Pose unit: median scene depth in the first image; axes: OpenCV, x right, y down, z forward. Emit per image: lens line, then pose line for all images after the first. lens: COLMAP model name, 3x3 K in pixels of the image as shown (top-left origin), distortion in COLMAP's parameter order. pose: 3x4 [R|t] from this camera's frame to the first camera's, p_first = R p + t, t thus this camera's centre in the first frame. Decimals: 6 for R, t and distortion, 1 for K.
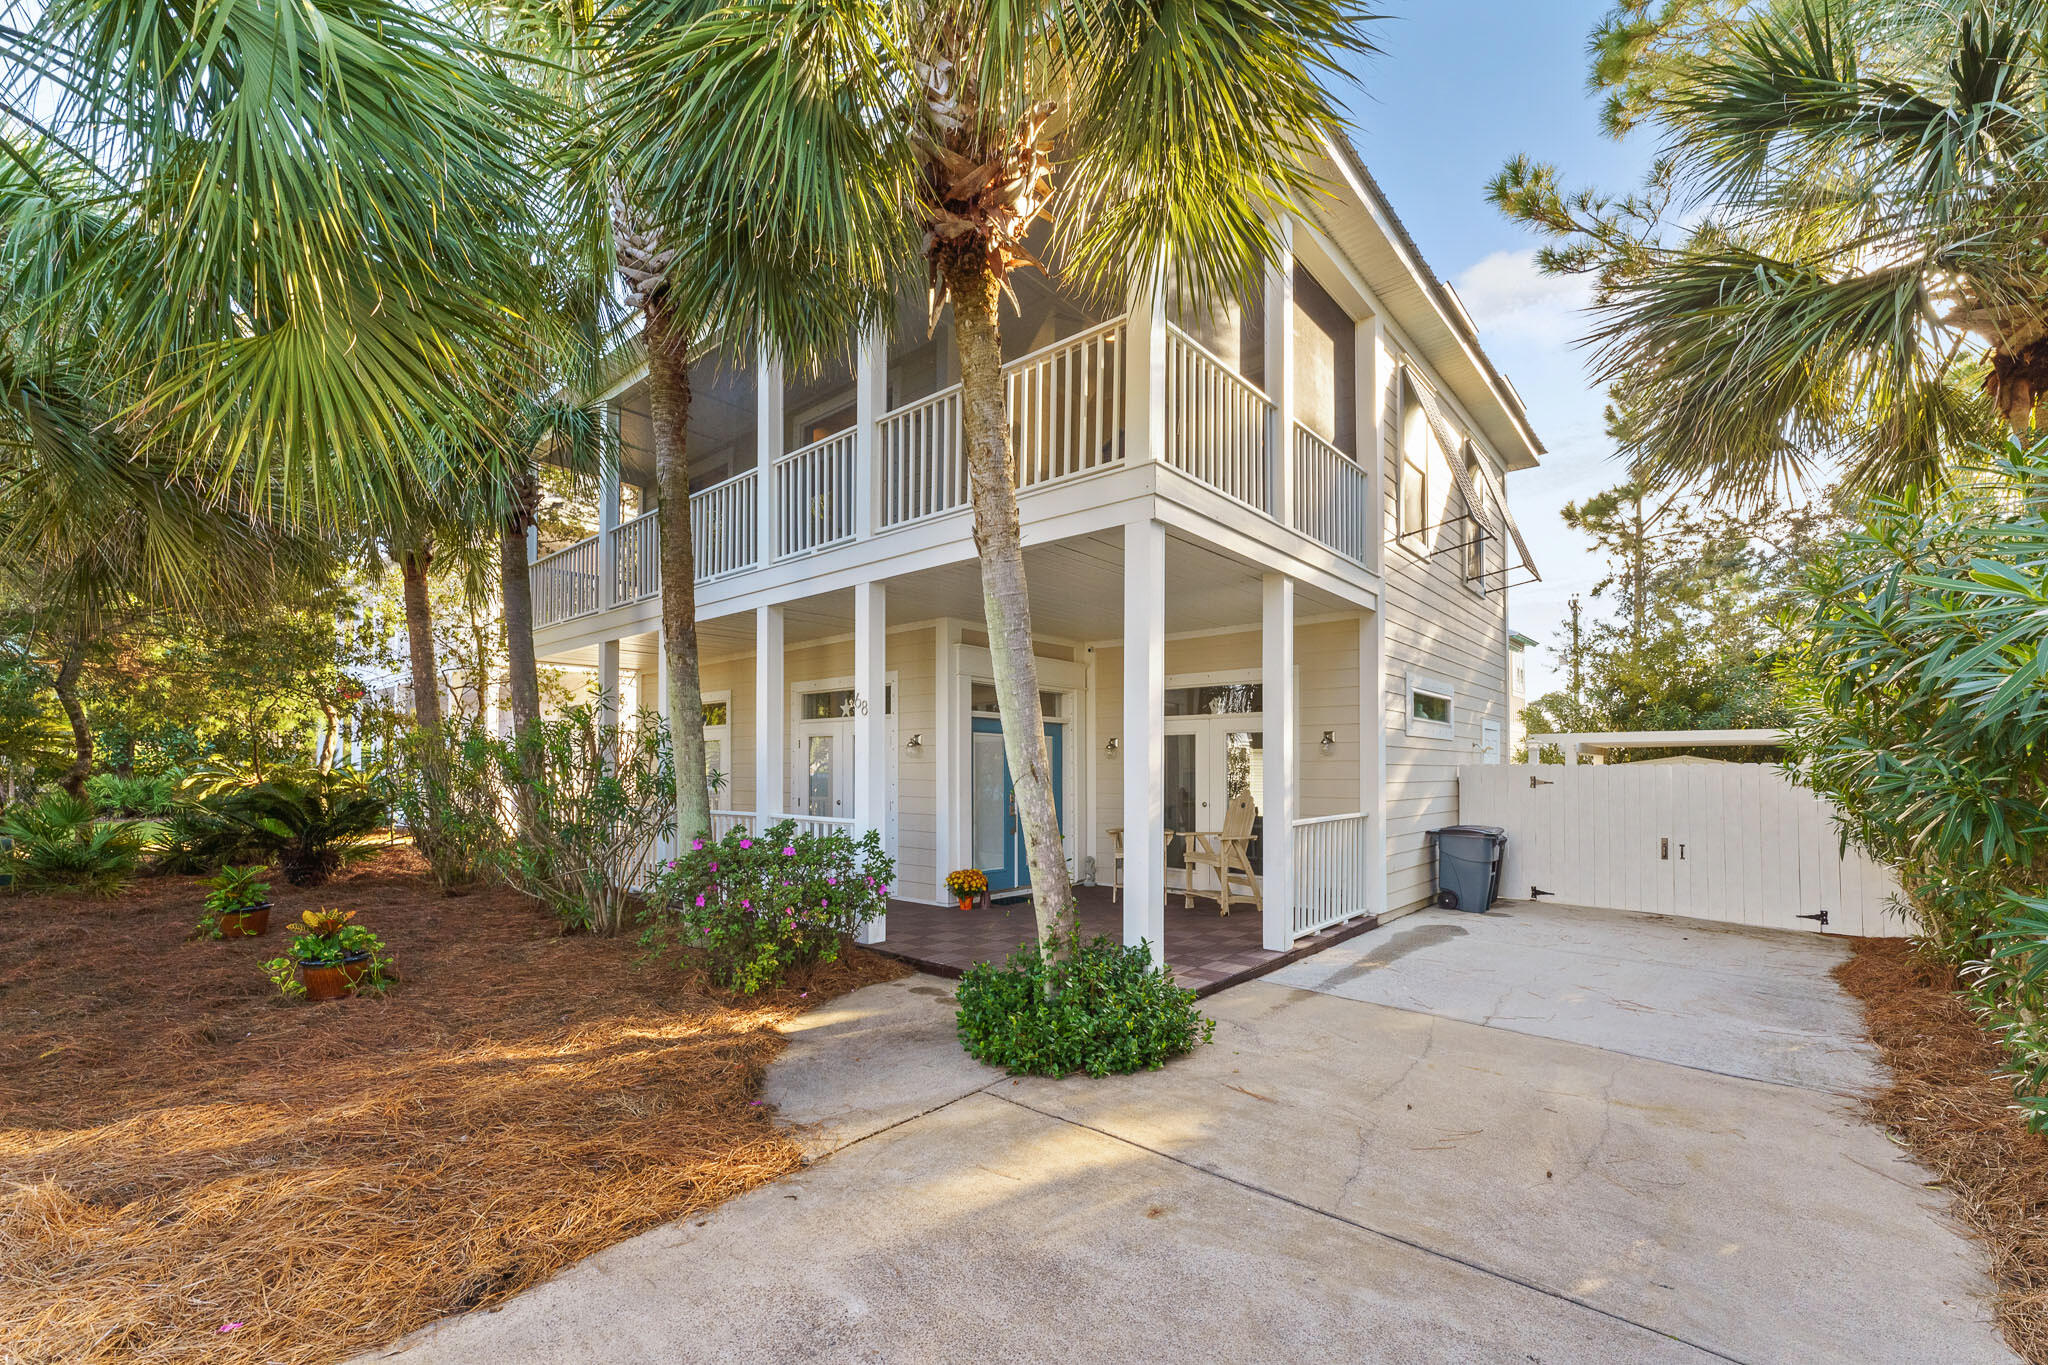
lens RADIAL K [[829.2, 0, 1014.0], [0, 829.2, 755.5], [0, 0, 1]] dist [-0.002751, 0.000031]
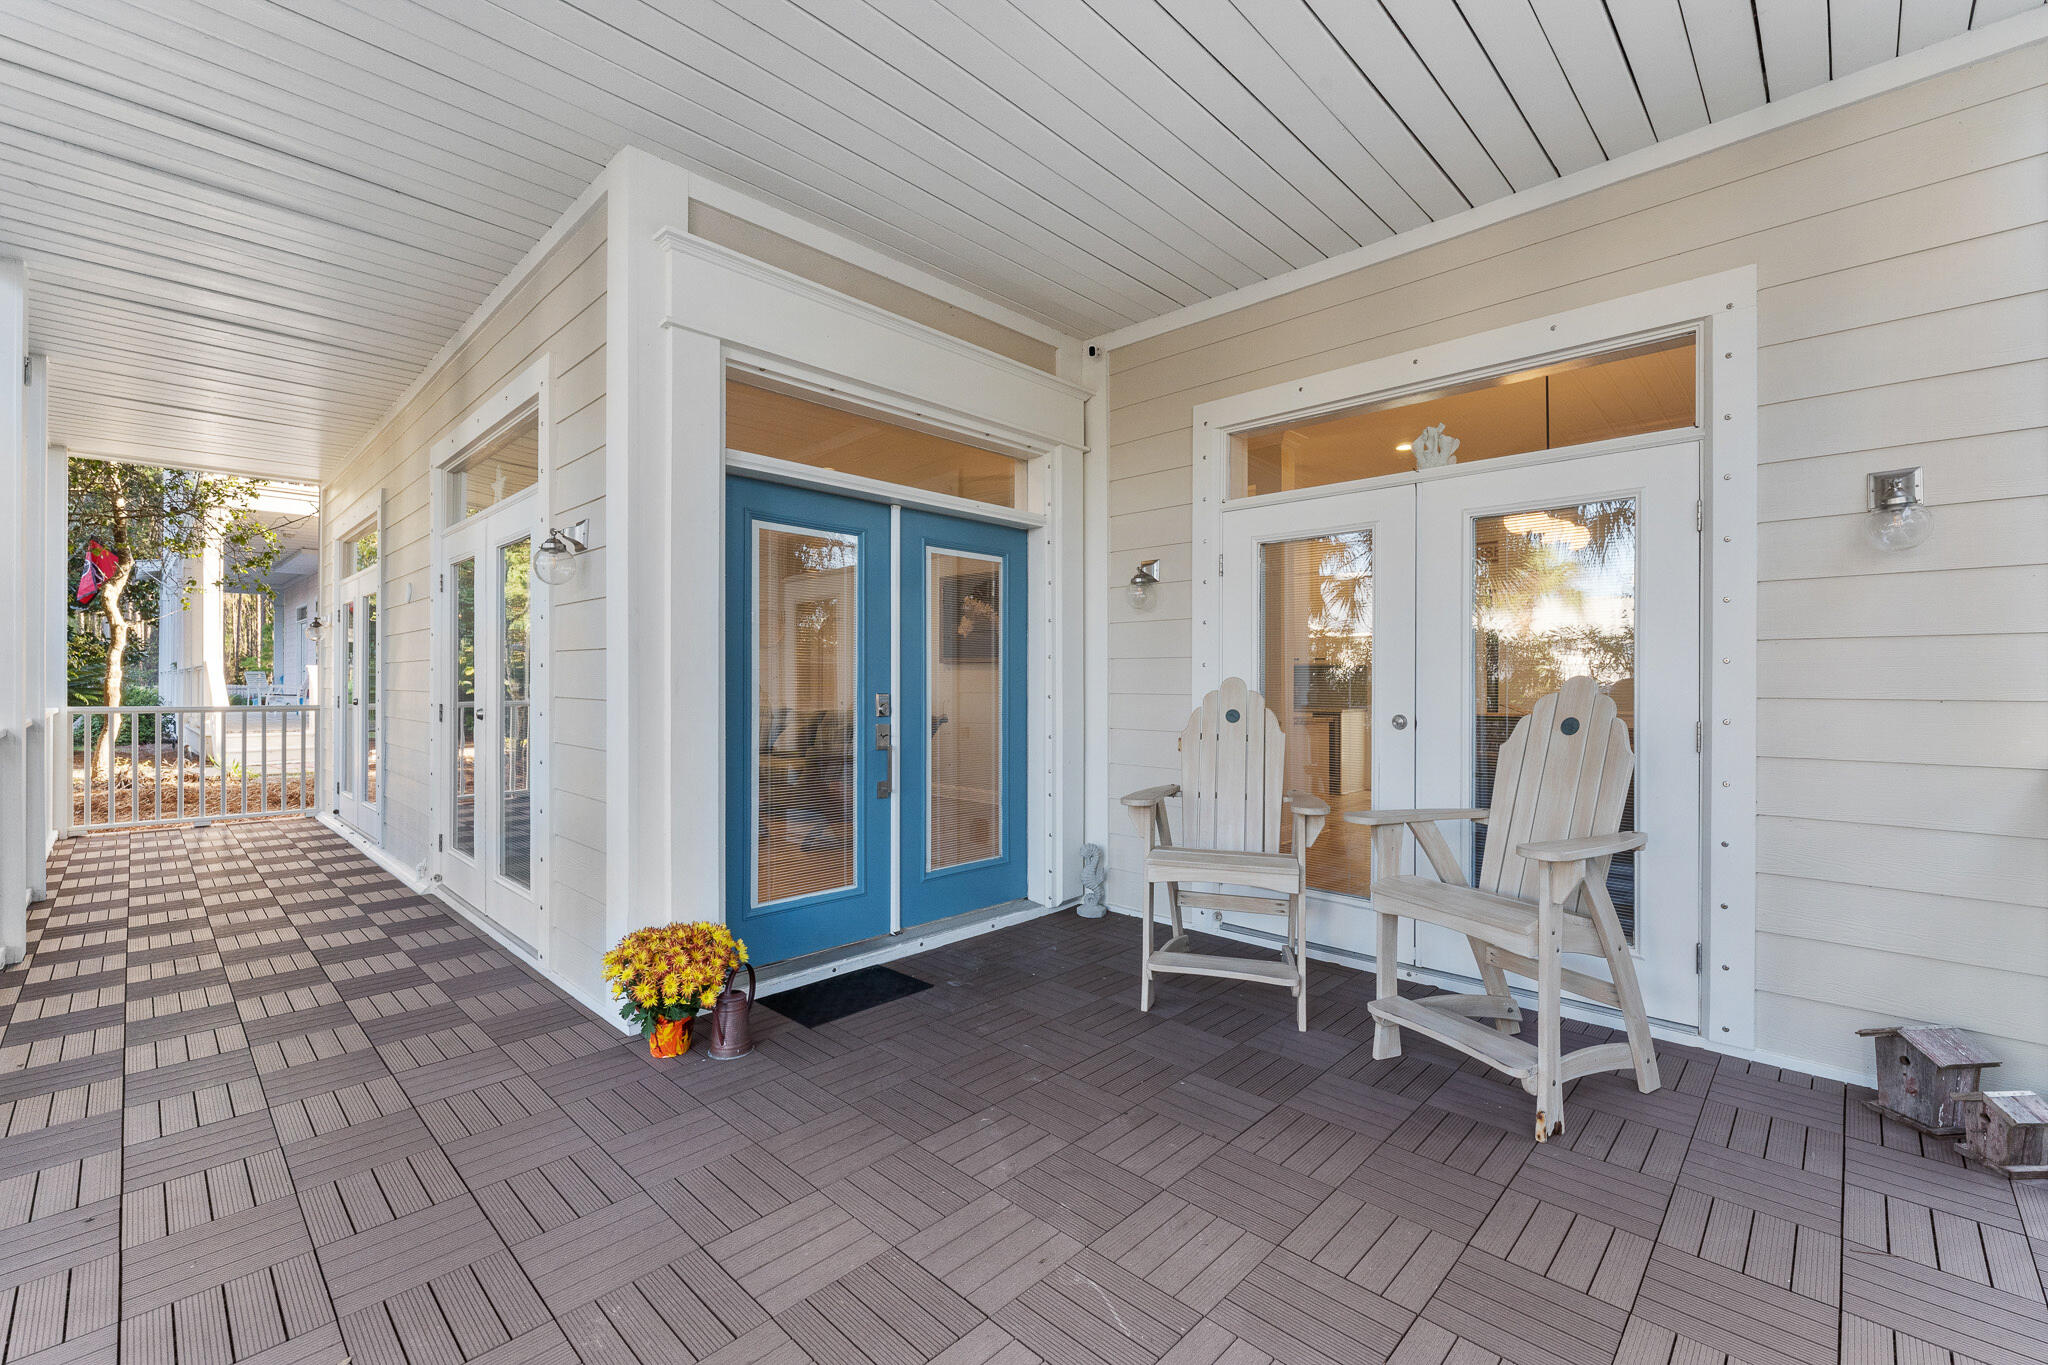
lens RADIAL K [[894.7, 0, 1013.4], [0, 894.7, 674.0], [0, 0, 1]] dist [-0.002481, 0.000055]
pose [[0.999009, 0.002716, -0.044426, 0.102856], [-0.002305, 0.999954, 0.009307, 0.045013], [0.044450, -0.009195, 0.998969, 0.782728]]
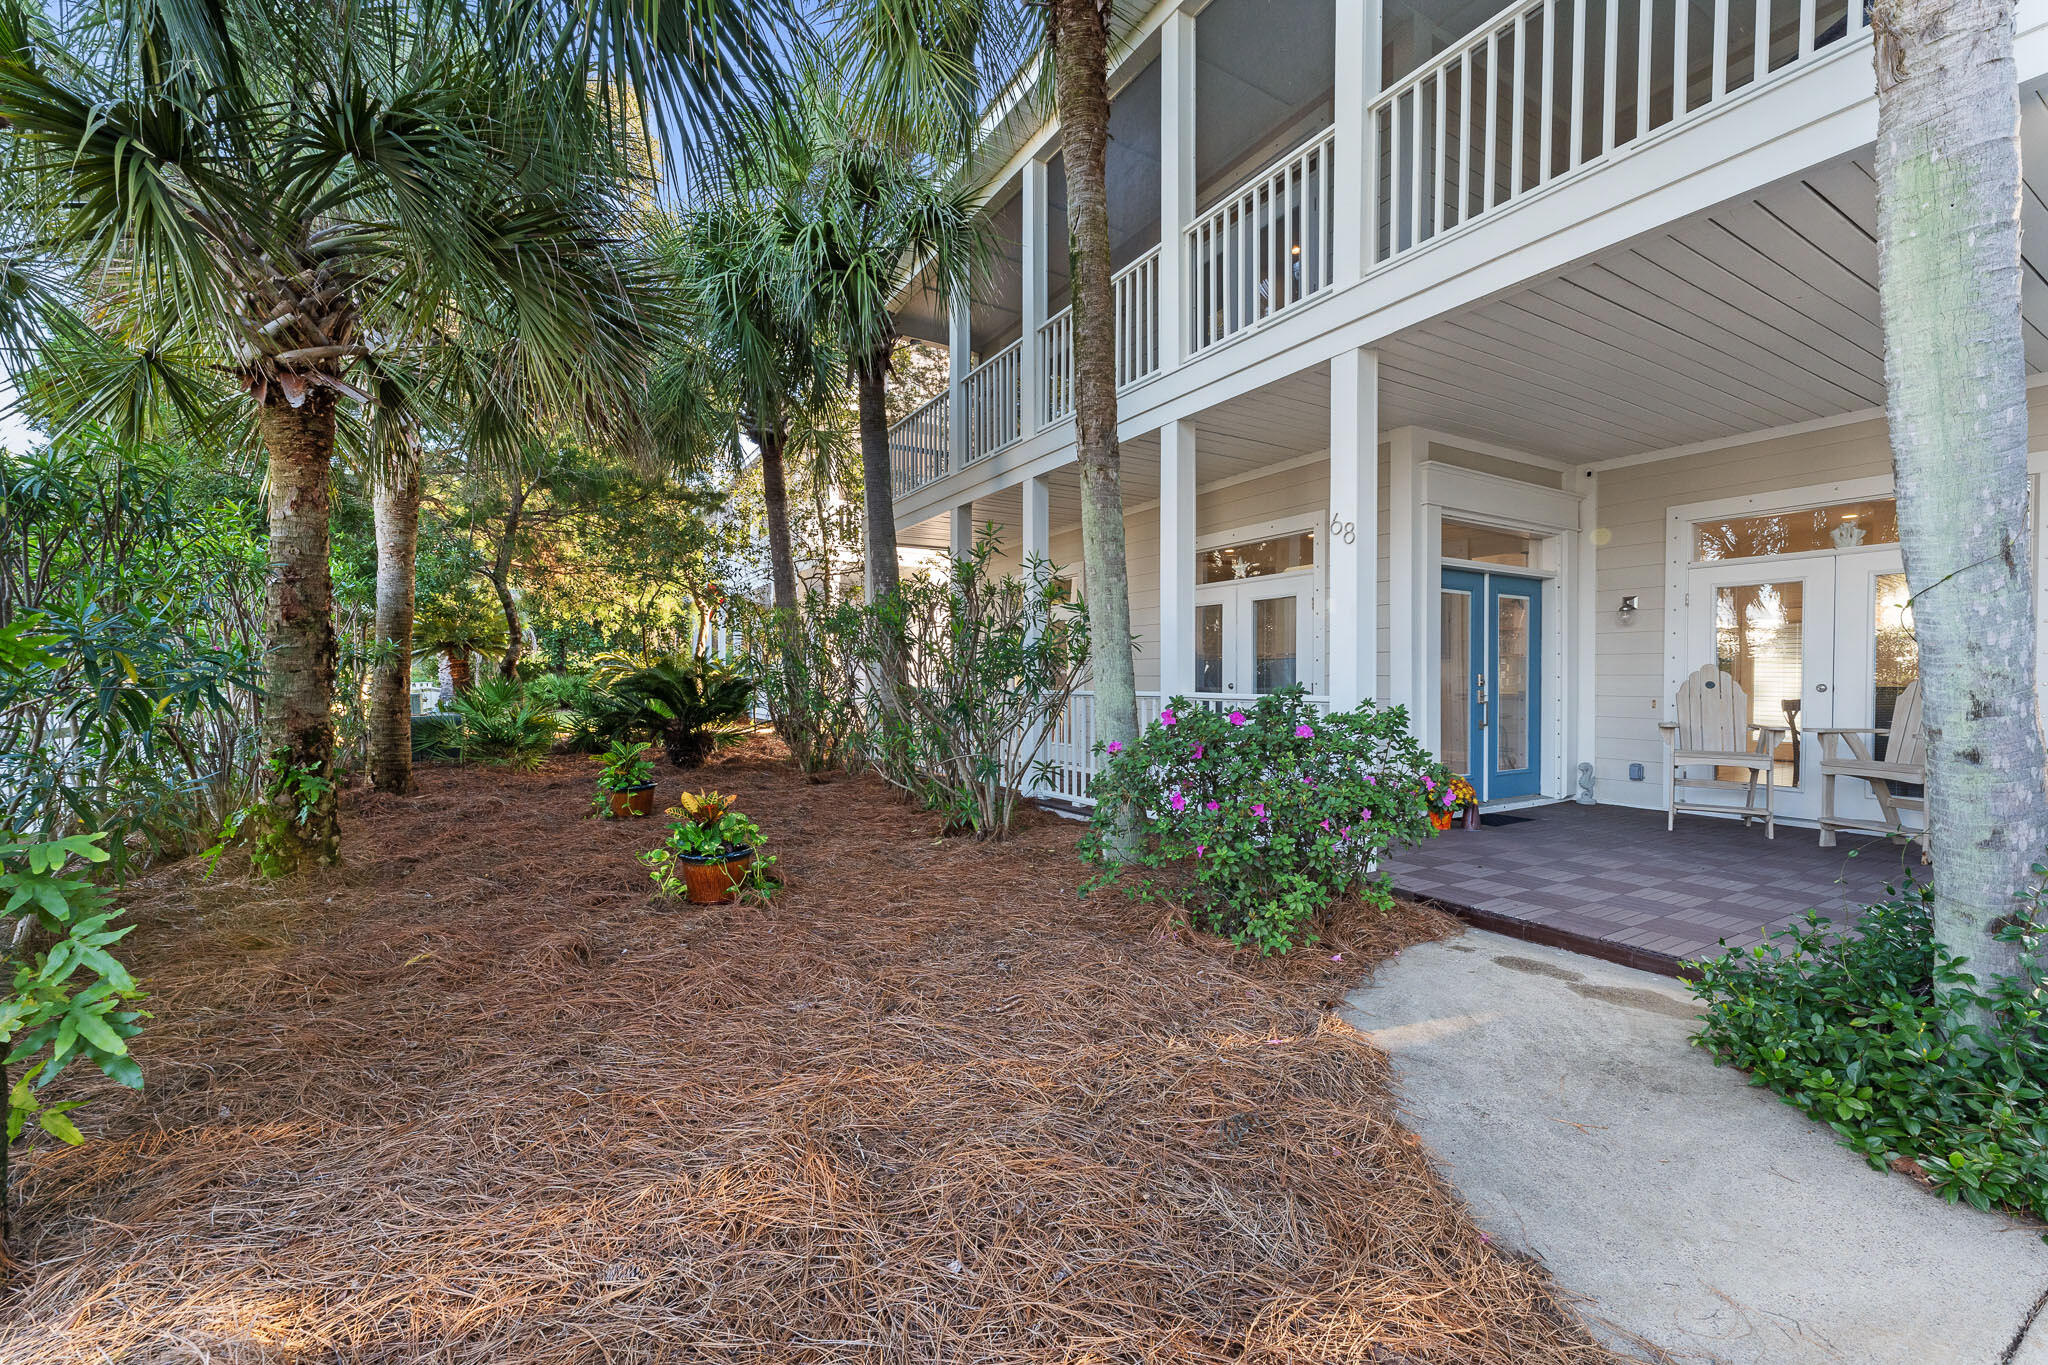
lens RADIAL K [[829.2, 0, 1032.5], [0, 829.2, 687.1], [0, 0, 1]] dist [-0.002751, 0.000031]
pose [[0.952009, 0.003704, -0.306047, -0.208751], [0.005512, 0.999557, 0.029245, 0.046278], [0.306020, -0.029528, 0.951567, 0.246462]]
